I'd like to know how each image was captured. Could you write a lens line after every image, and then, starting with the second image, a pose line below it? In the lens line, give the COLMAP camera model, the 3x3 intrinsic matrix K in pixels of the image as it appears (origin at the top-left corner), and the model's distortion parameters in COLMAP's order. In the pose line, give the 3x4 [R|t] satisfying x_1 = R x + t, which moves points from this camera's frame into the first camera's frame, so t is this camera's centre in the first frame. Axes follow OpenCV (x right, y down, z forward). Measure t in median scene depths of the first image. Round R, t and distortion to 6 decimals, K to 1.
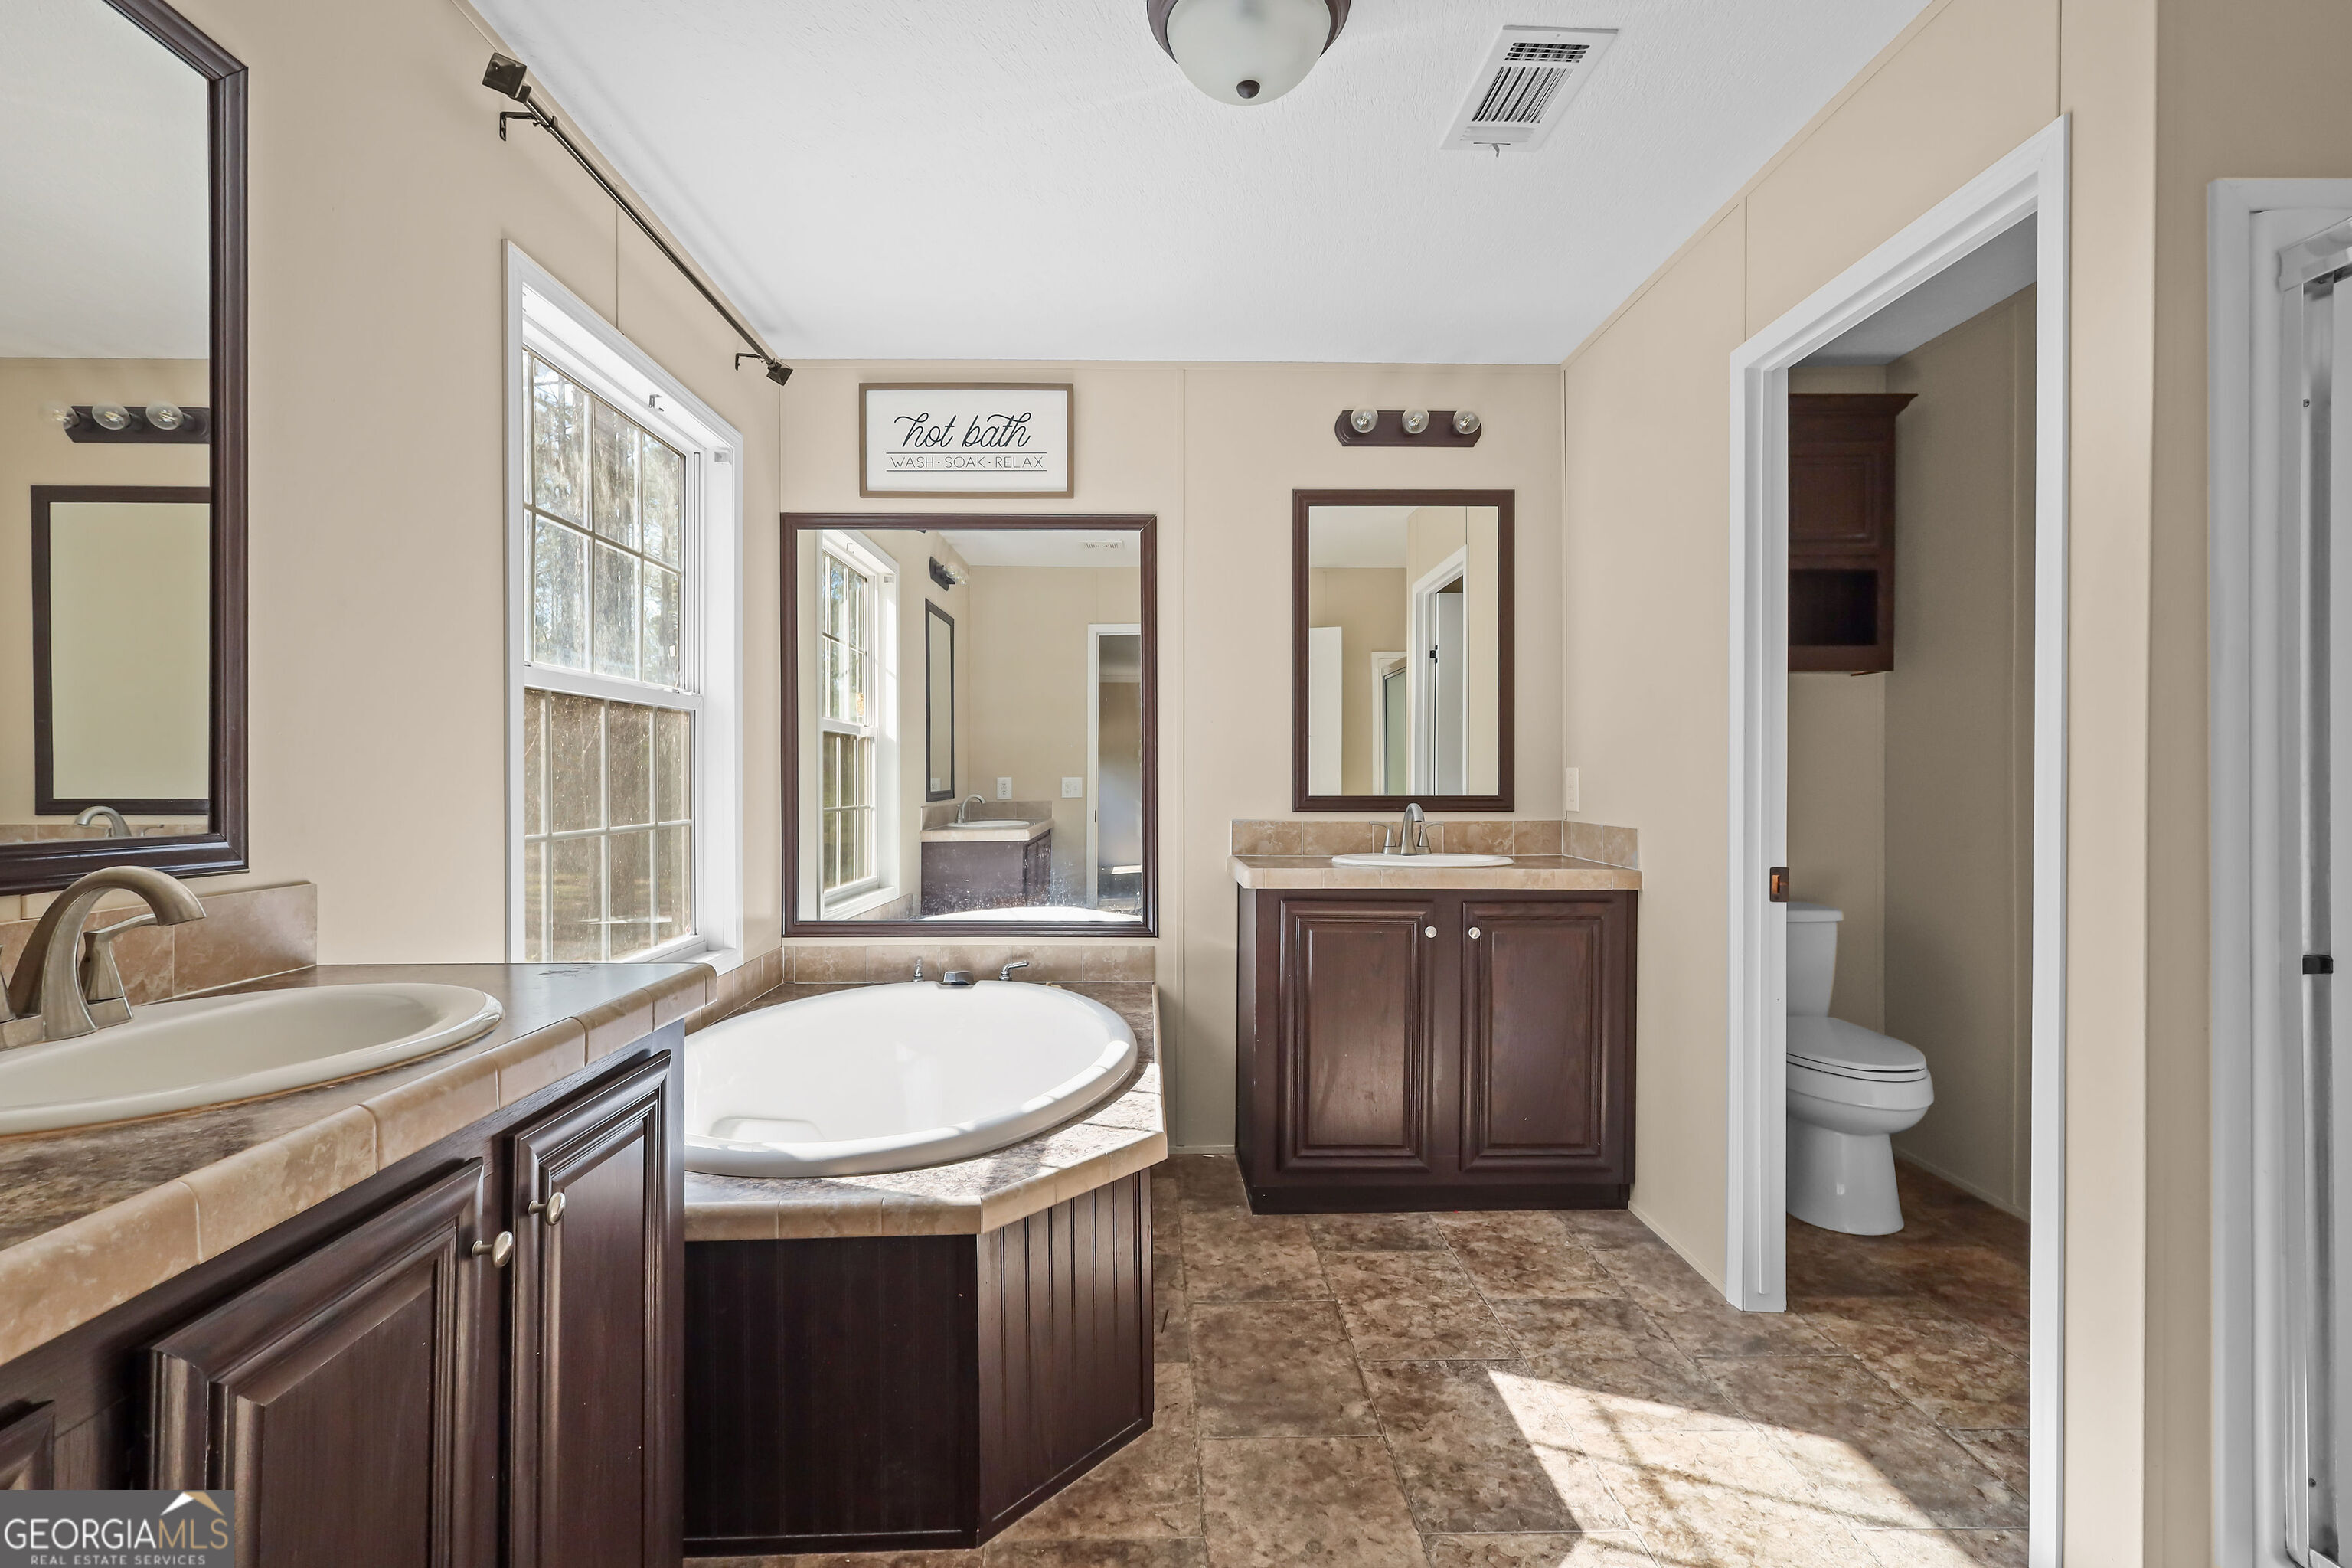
lens RADIAL K [[1086.6, 0, 1180.9], [0, 1086.6, 784.8], [0, 0, 1]] dist [-0.000068, 0.001315]
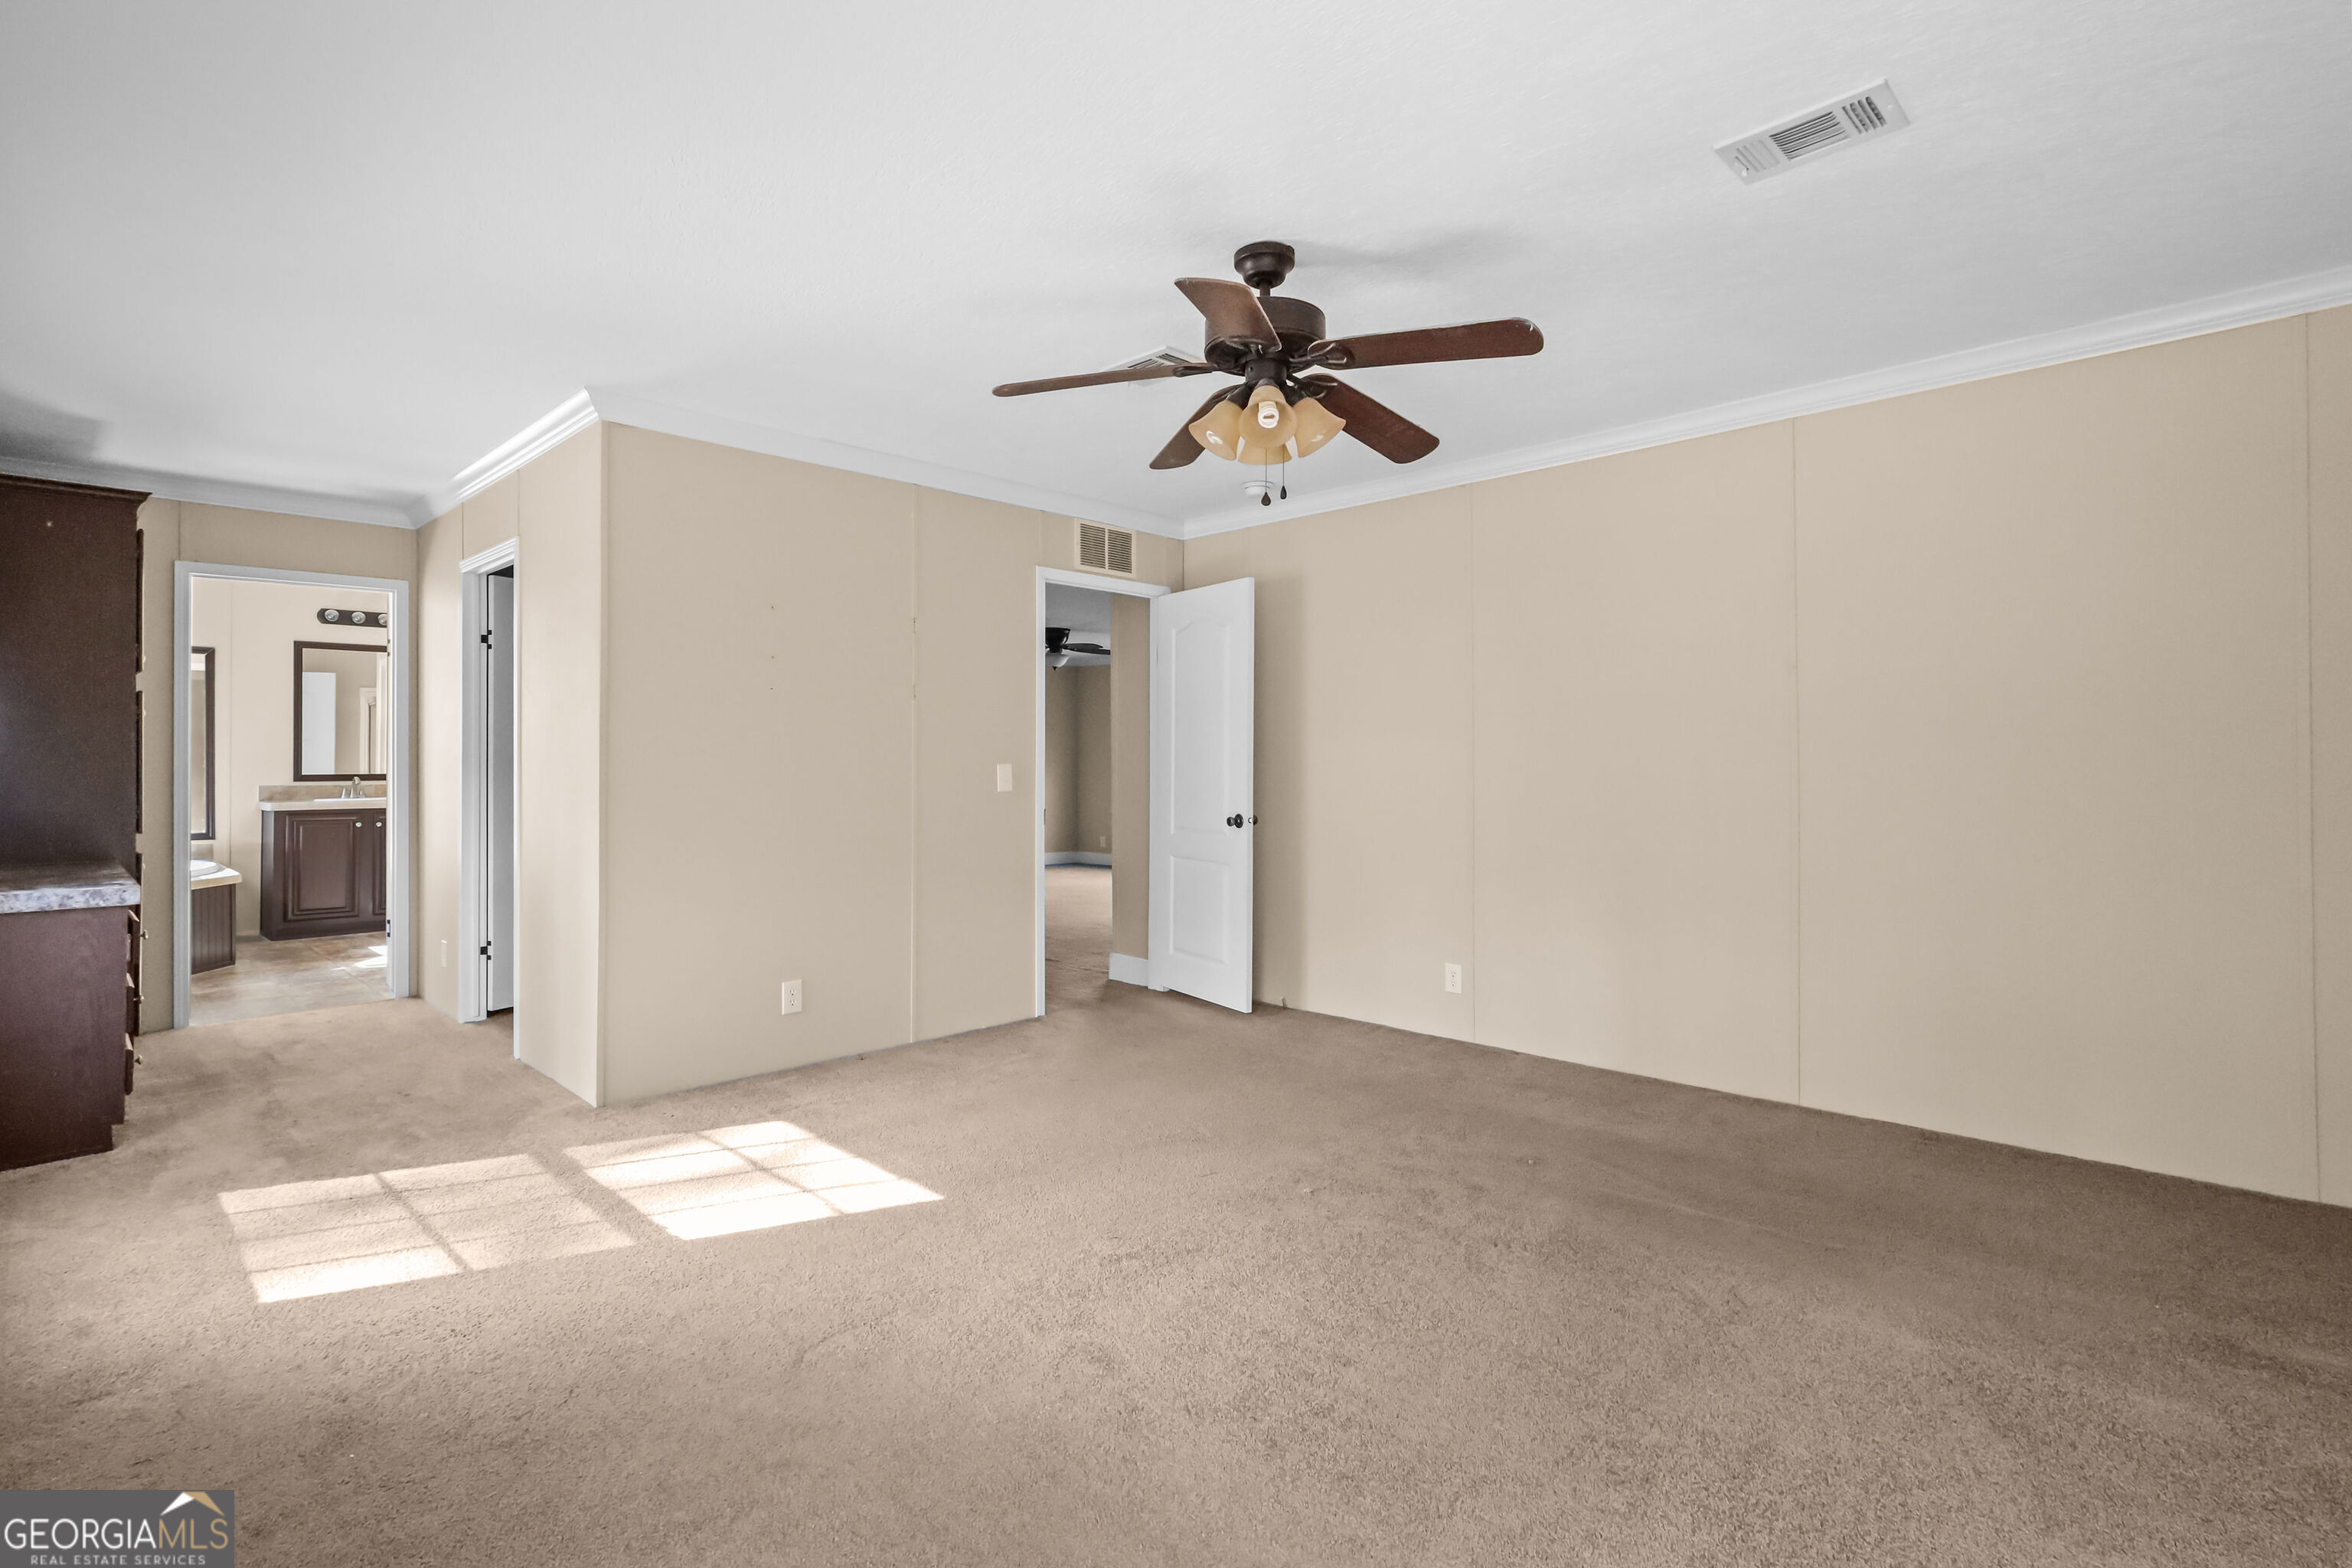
lens RADIAL K [[1086.6, 0, 1161.4], [0, 1086.6, 774.4], [0, 0, 1]] dist [-0.000068, 0.001315]
pose [[0.722337, -0.004900, 0.691524, -0.164868], [-0.003241, 0.999940, 0.010470, -0.019498], [-0.691533, -0.009804, 0.722278, -1.977782]]
